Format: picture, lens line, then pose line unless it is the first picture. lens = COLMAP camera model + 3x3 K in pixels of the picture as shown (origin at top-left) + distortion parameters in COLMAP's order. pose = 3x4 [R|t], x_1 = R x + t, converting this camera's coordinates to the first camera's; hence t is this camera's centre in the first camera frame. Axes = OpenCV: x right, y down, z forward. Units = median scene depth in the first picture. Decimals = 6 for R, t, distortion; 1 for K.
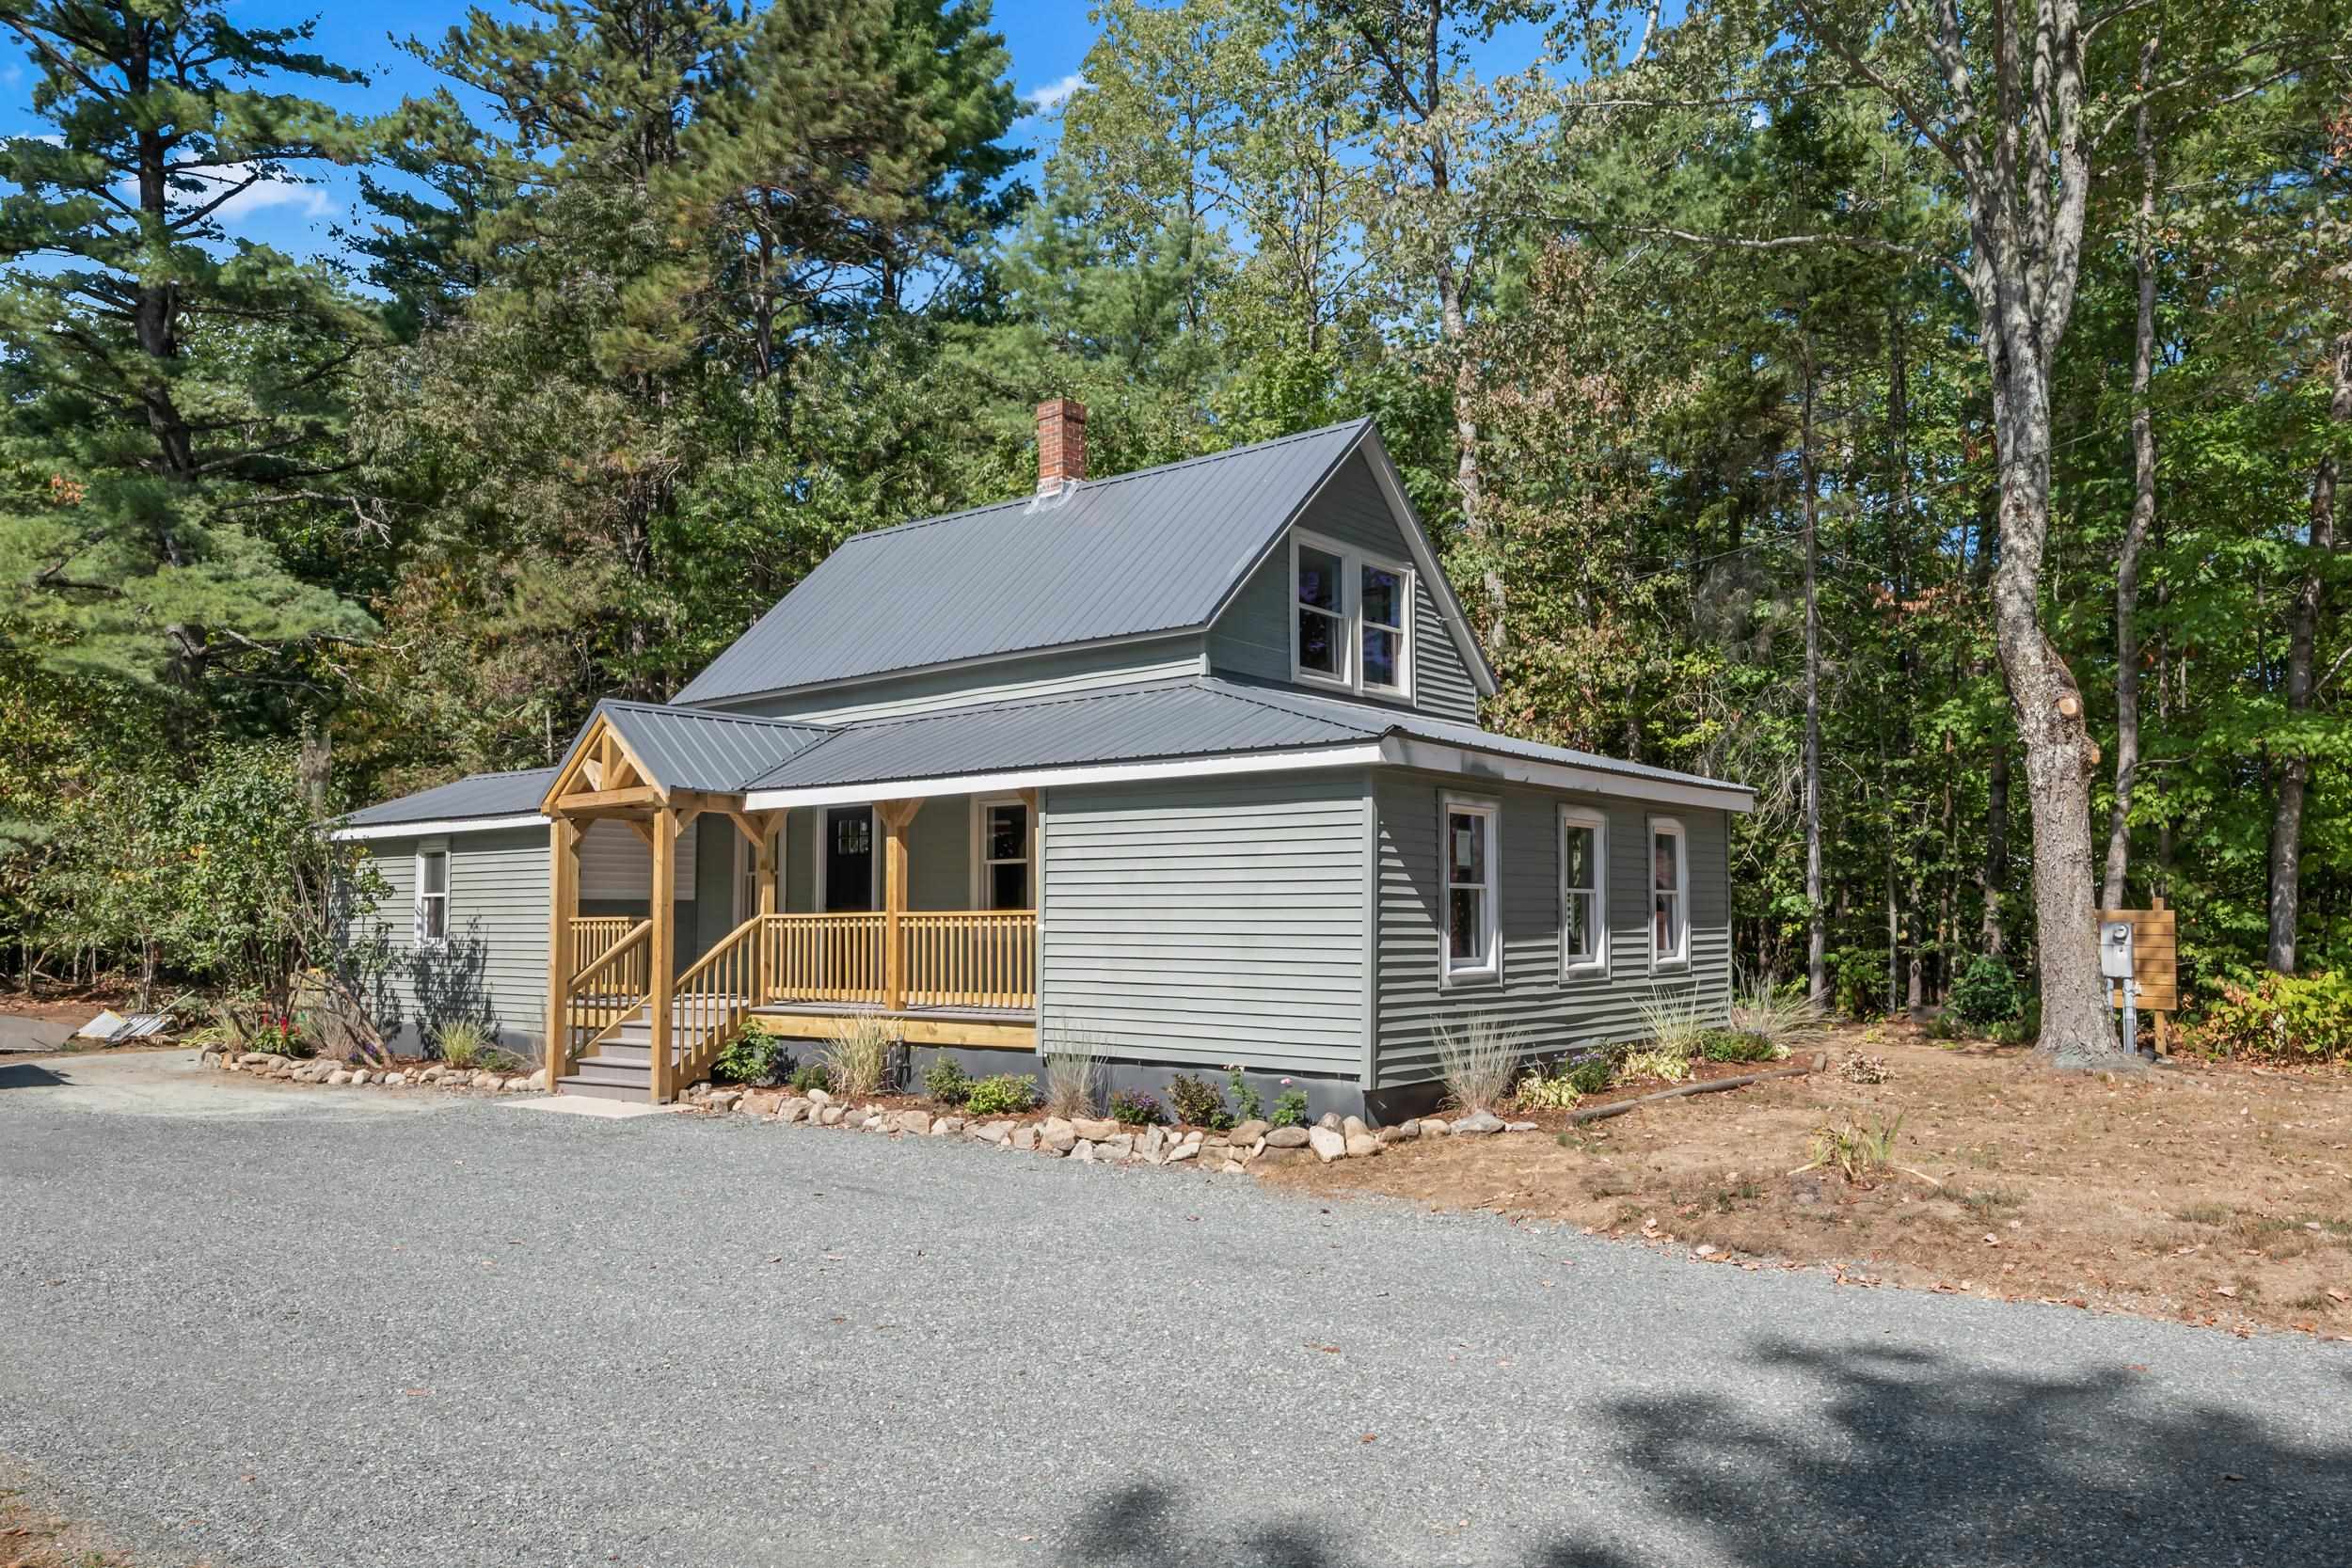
lens RADIAL K [[1640.8, 0, 1320.7], [0, 1640.8, 874.9], [0, 0, 1]] dist [-0.003301, 0.004552]
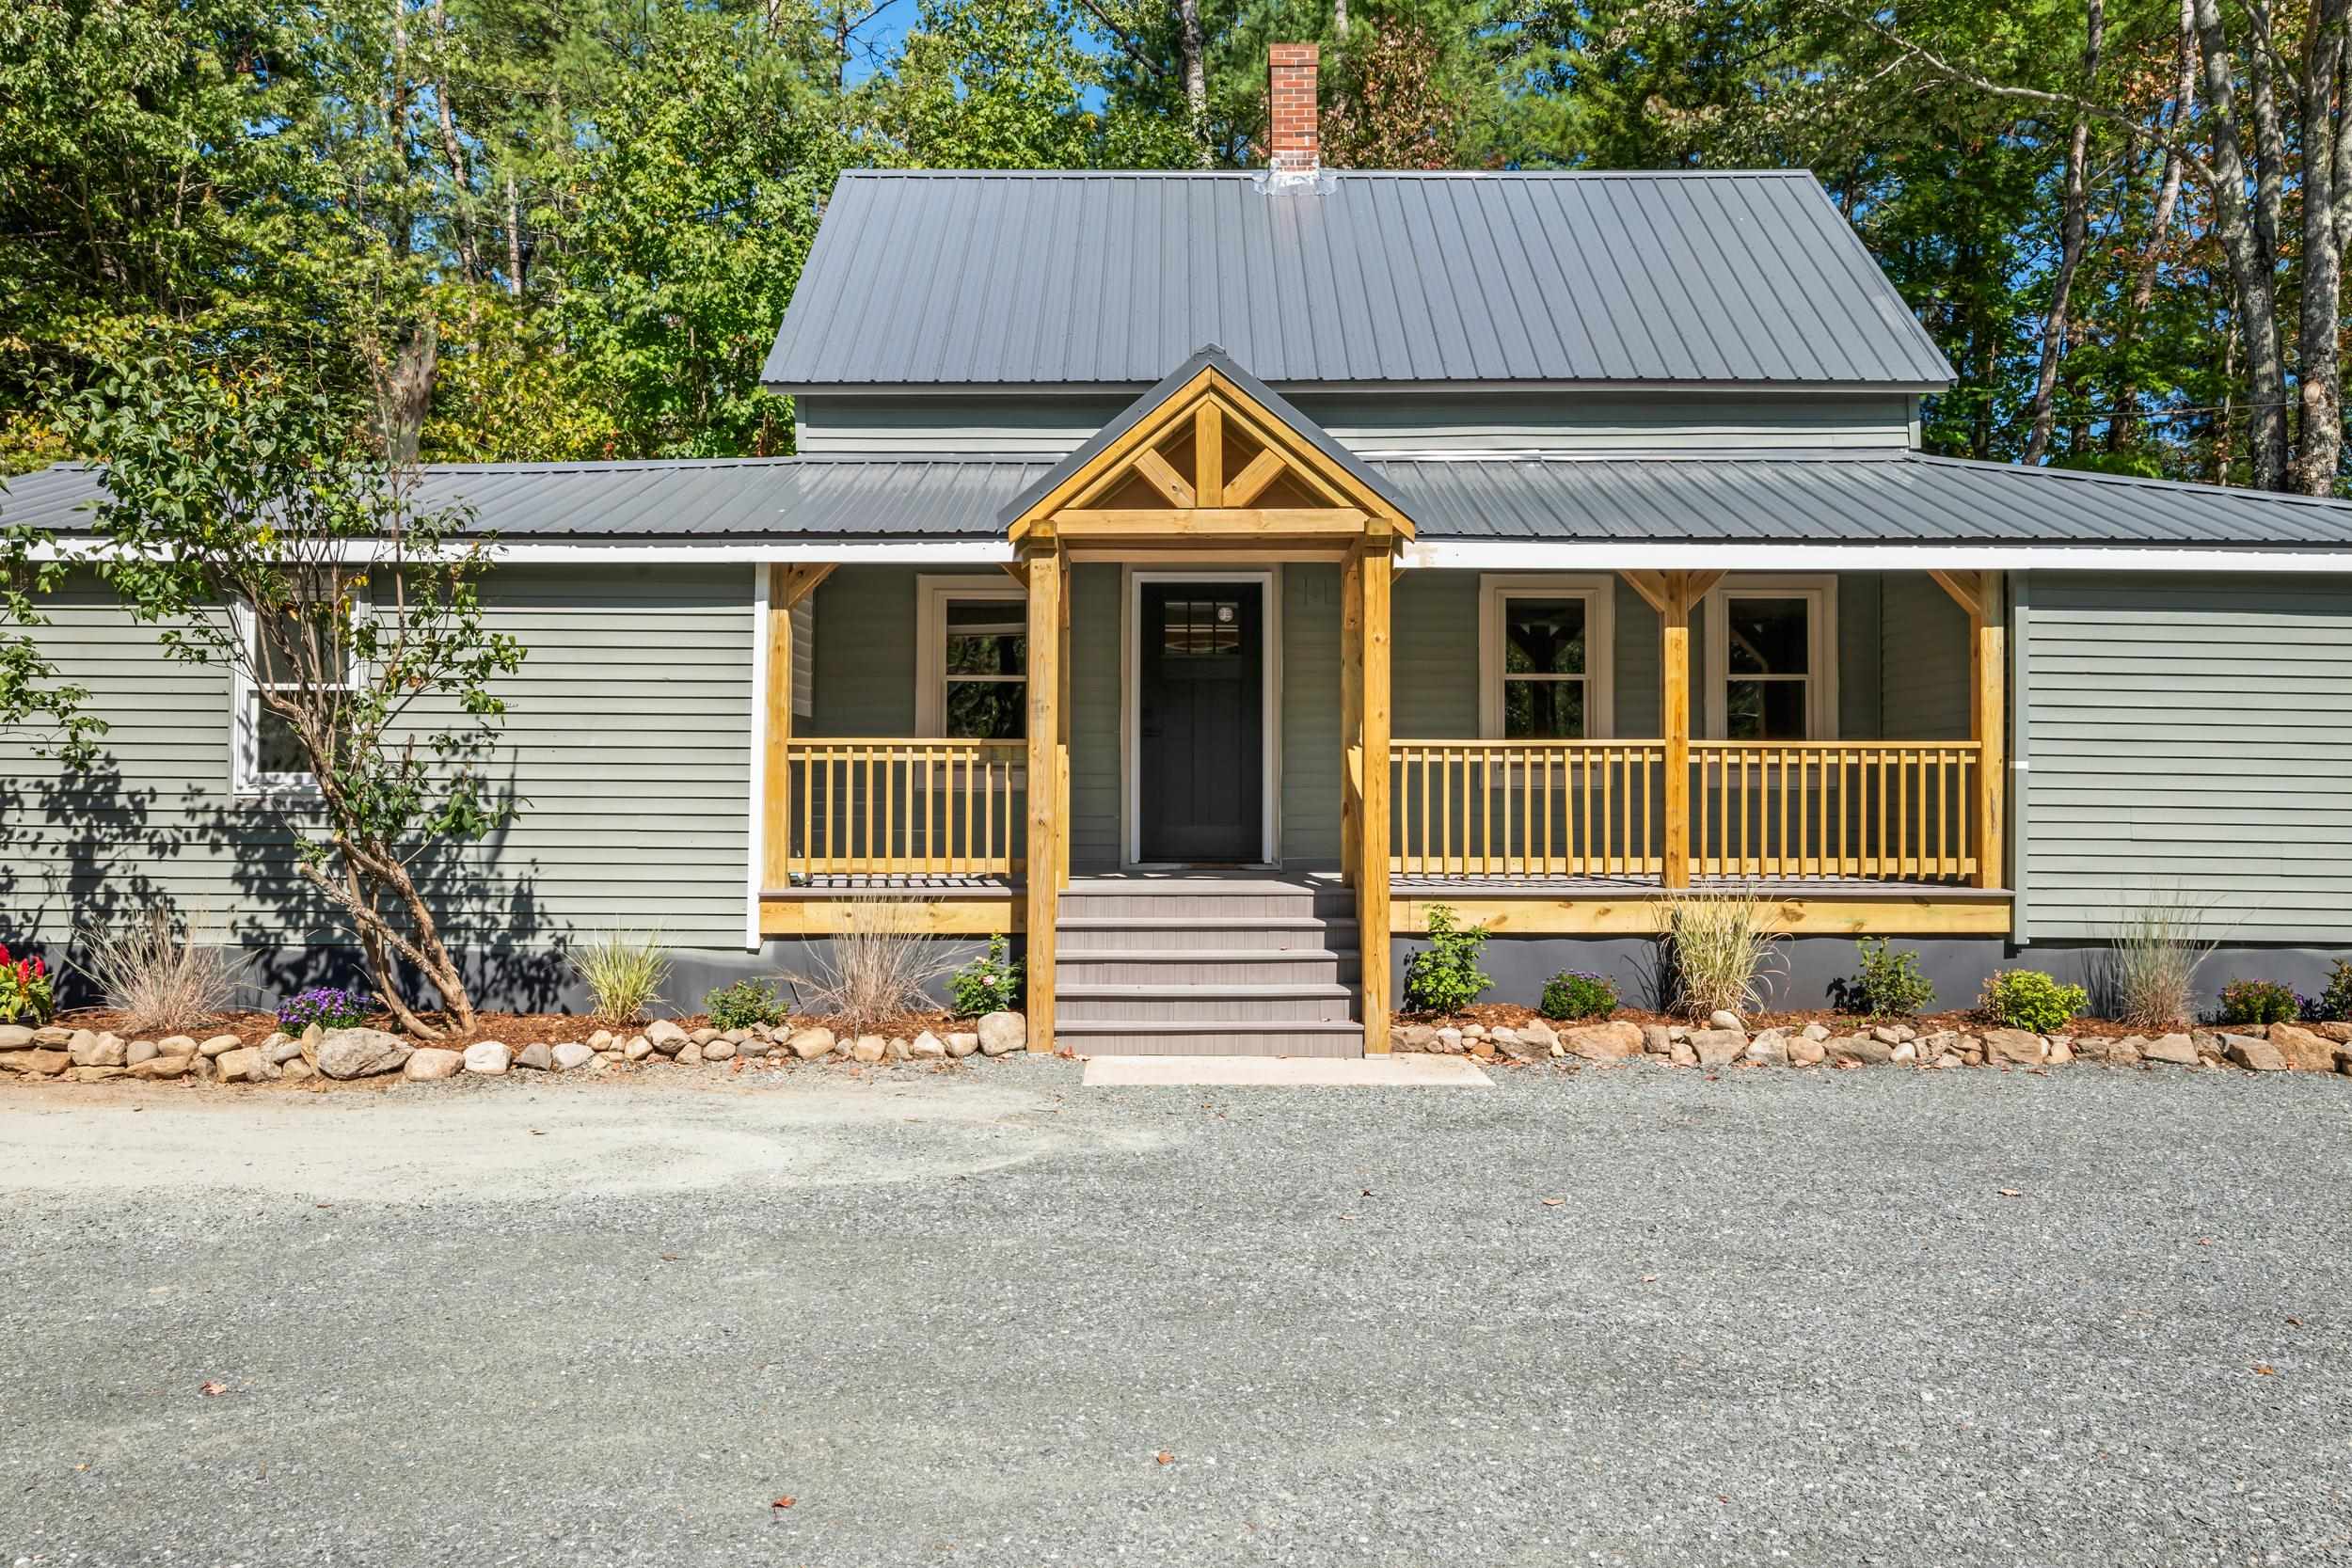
lens RADIAL K [[1522.5, 0, 1176.0], [0, 1522.5, 784.0], [0, 0, 1]] dist [-0.004318, 0.000699]
pose [[0.806346, 0.001744, 0.591442, -0.650612], [-0.027583, 0.999018, 0.034660, 0.020046], [-0.590801, -0.044261, 0.805602, 0.507485]]
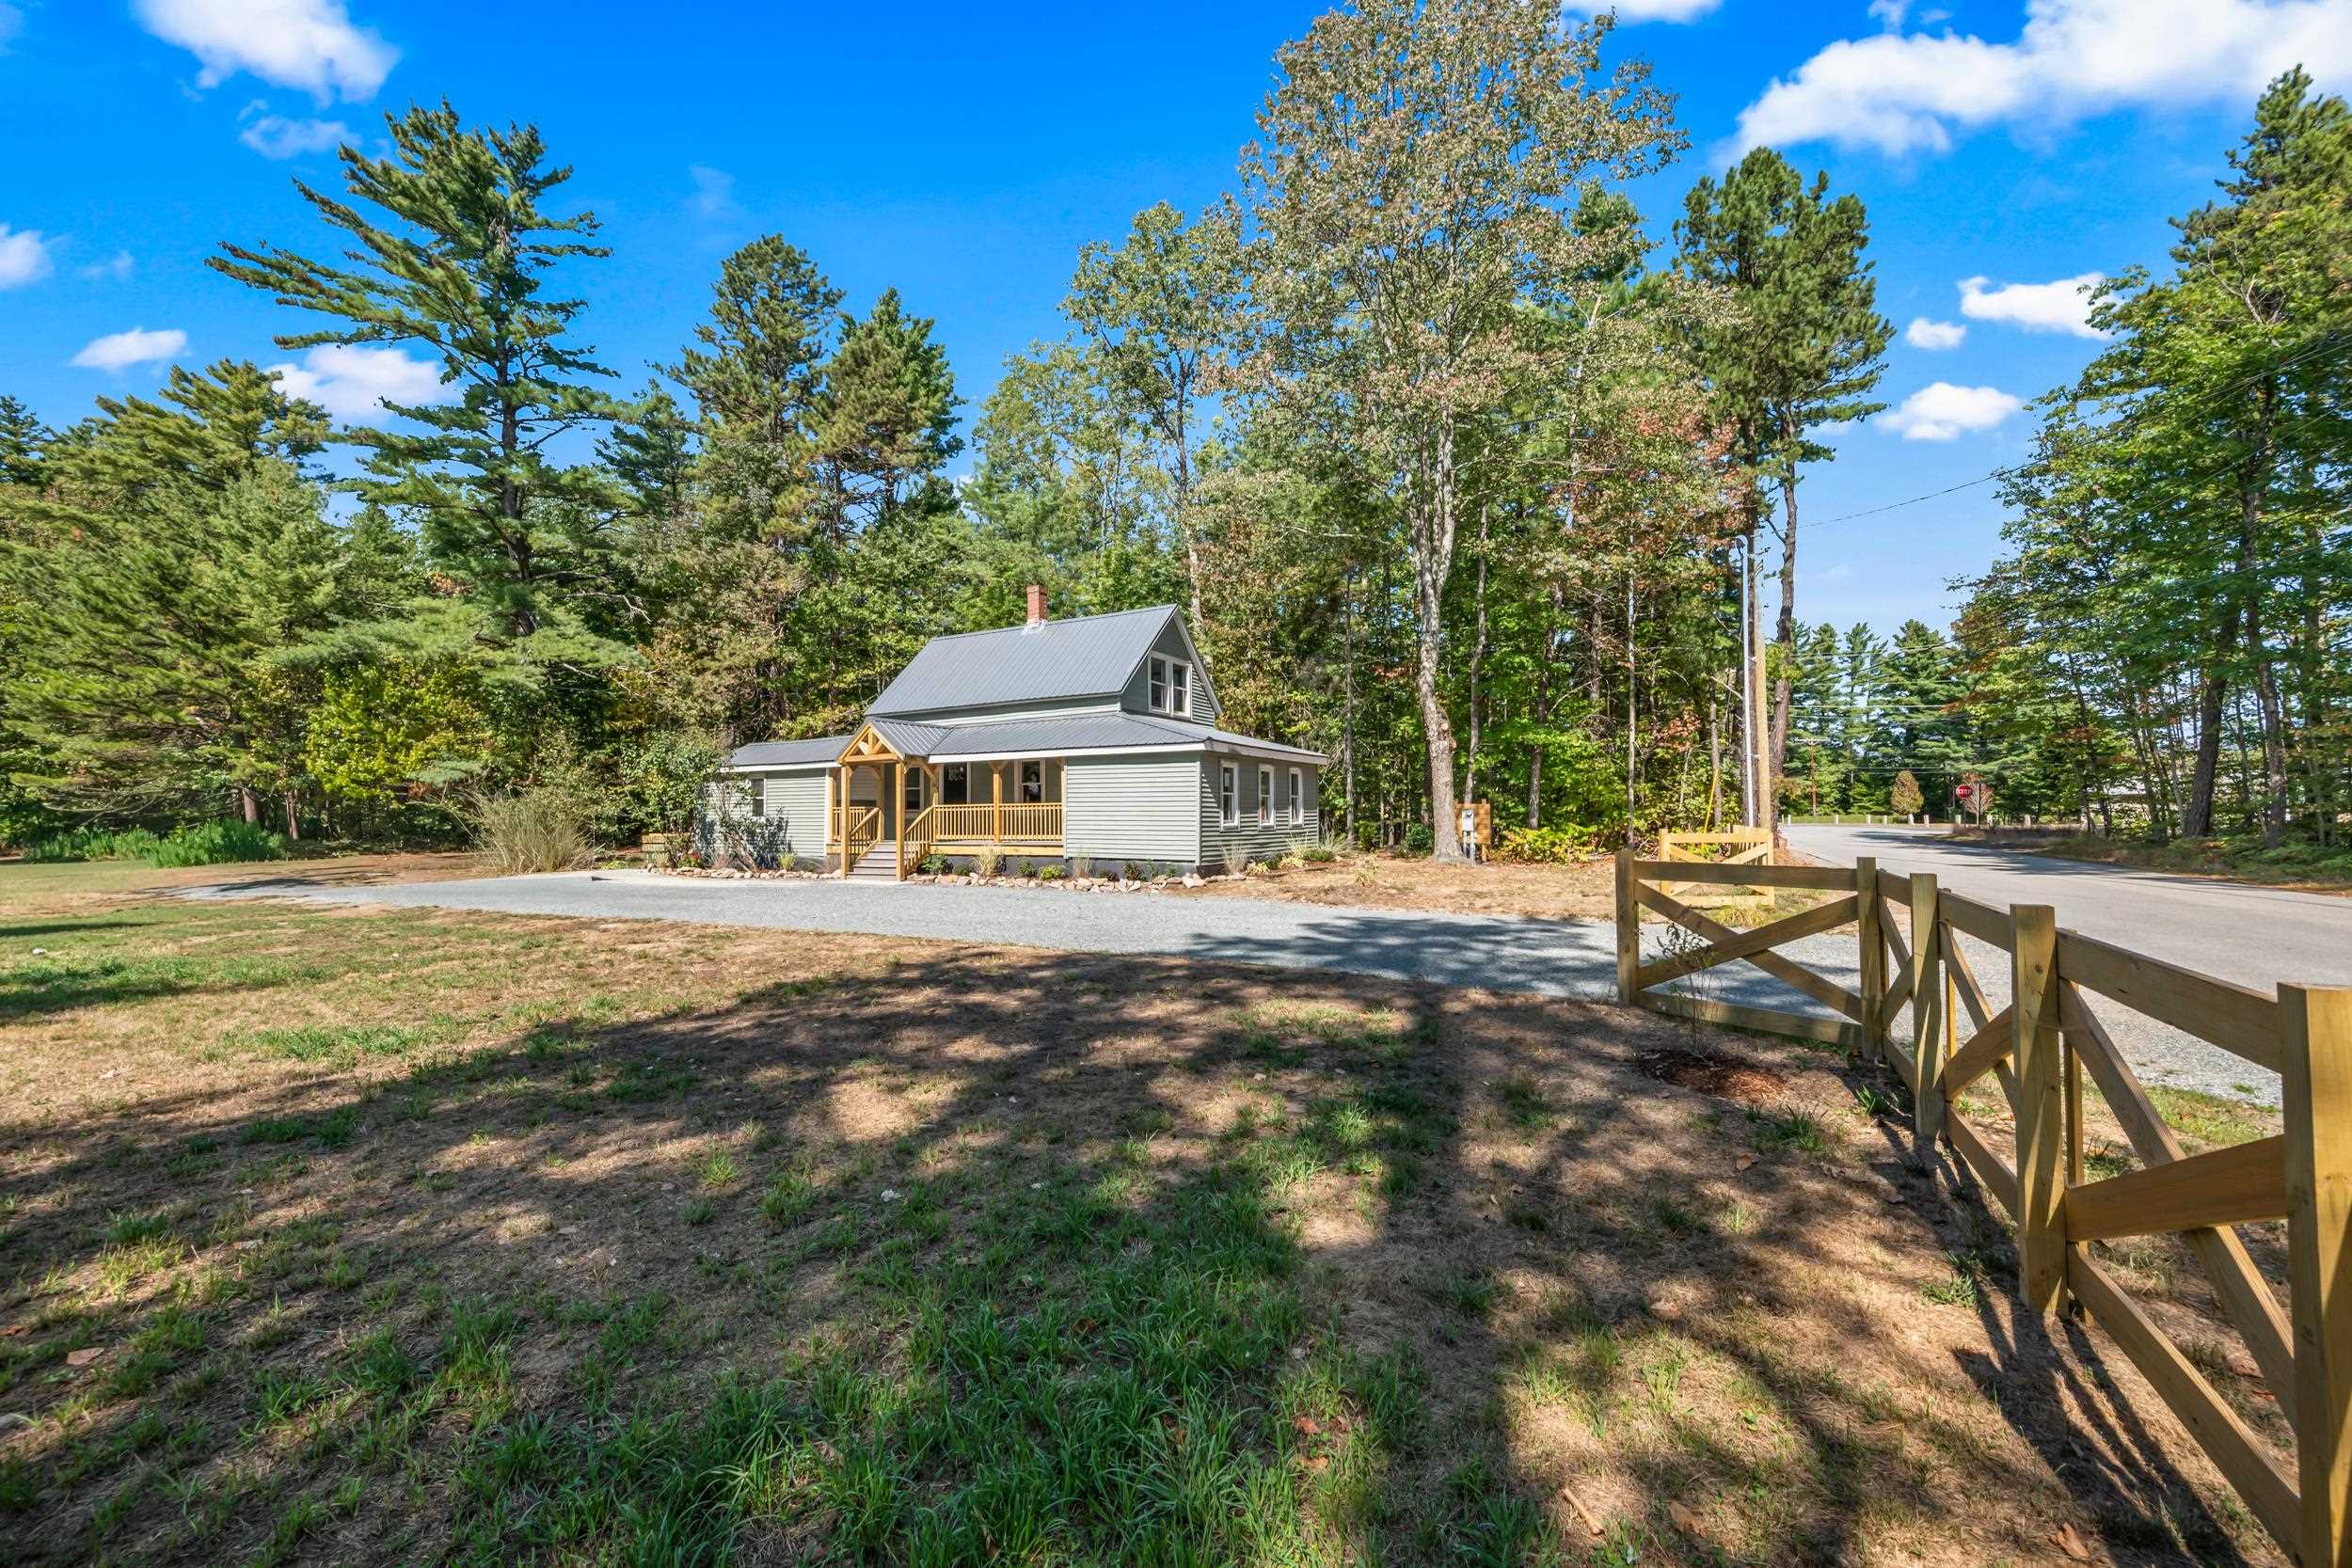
lens RADIAL K [[935.4, 0, 1178.9], [0, 935.4, 823.0], [0, 0, 1]] dist [0.001023, -0.000281]
pose [[0.993155, -0.002622, 0.116774, -0.123325], [-0.001499, 0.999380, 0.035190, 0.000789], [-0.116794, -0.035124, 0.992535, -0.379969]]
